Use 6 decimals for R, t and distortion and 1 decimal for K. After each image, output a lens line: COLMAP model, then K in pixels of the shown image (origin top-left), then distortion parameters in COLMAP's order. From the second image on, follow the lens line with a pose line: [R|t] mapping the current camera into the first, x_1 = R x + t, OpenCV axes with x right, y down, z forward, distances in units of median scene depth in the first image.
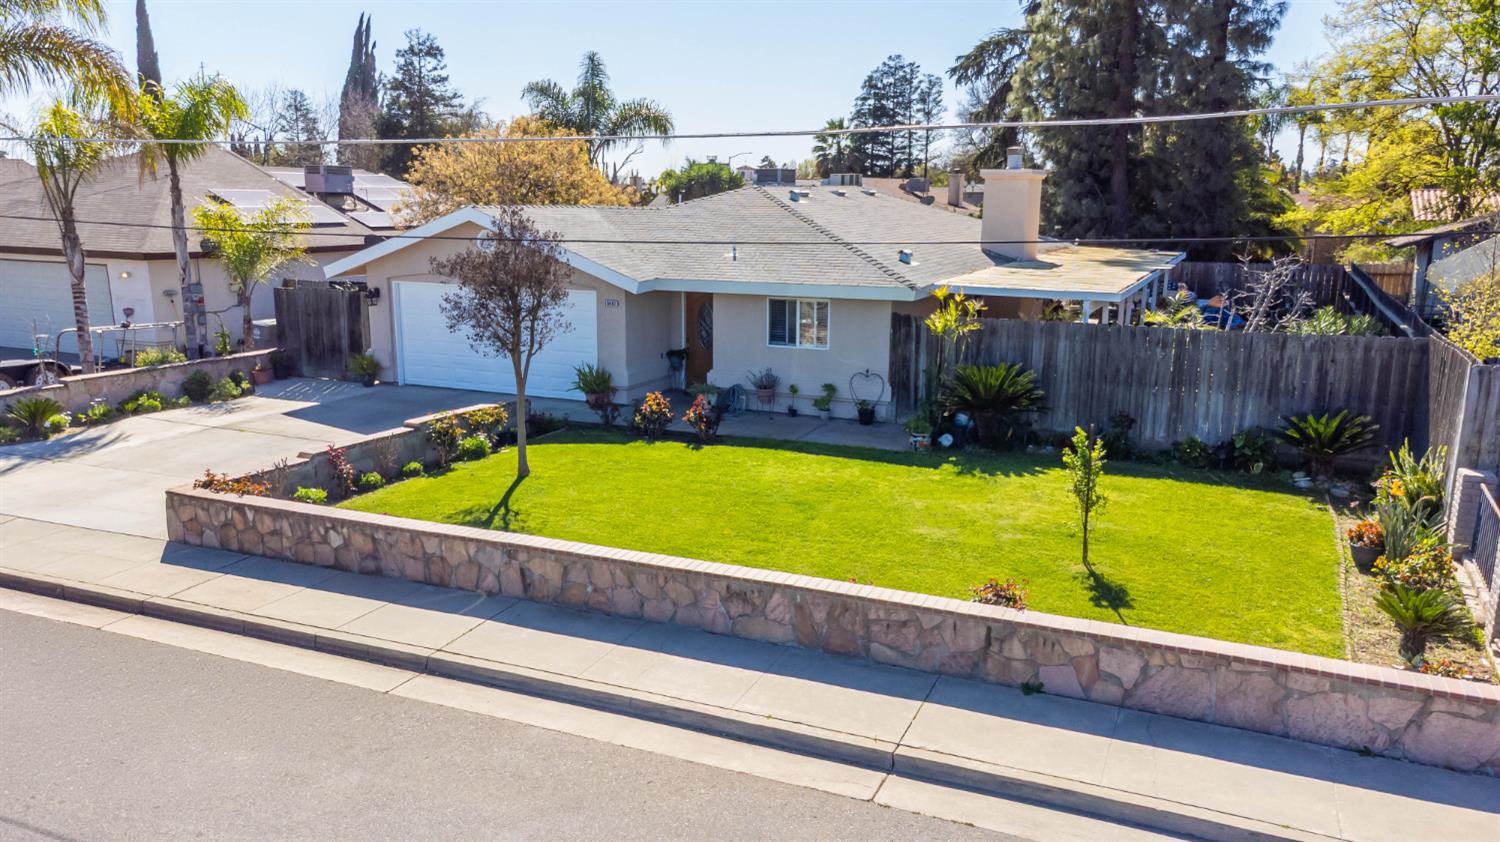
lens RADIAL K [[1109.9, 0, 740.1], [0, 1109.9, 419.5], [0, 0, 1]] dist [0.037956, 0.010438]
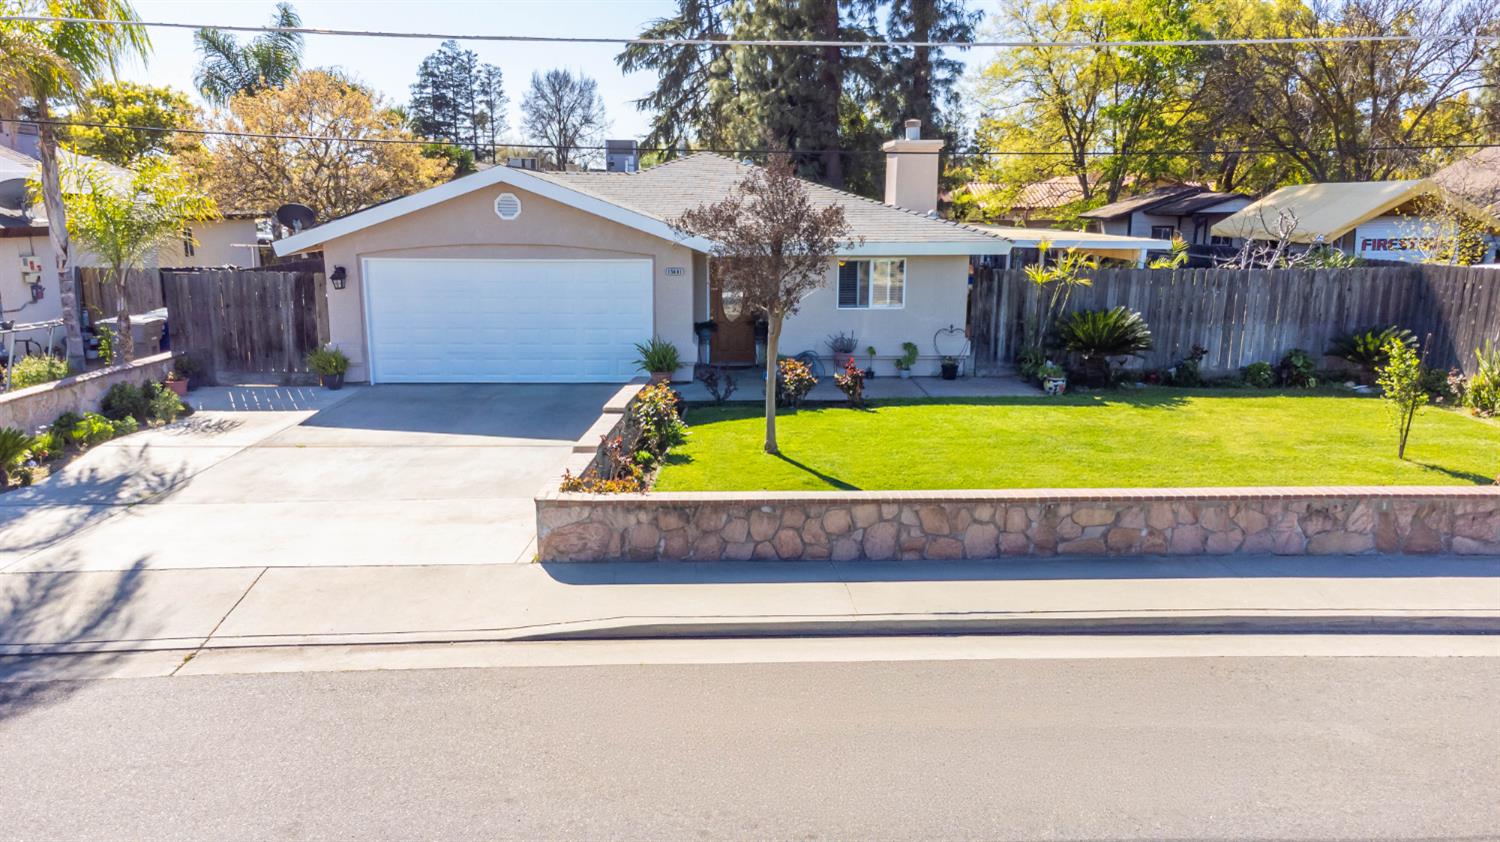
lens RADIAL K [[1109.9, 0, 744.6], [0, 1109.9, 420.0], [0, 0, 1]] dist [0.037956, 0.010438]
pose [[0.901455, -0.089809, 0.423453, -0.555877], [0.089197, 0.995786, 0.021308, 0.003337], [-0.423582, 0.018562, 0.905667, 0.181708]]
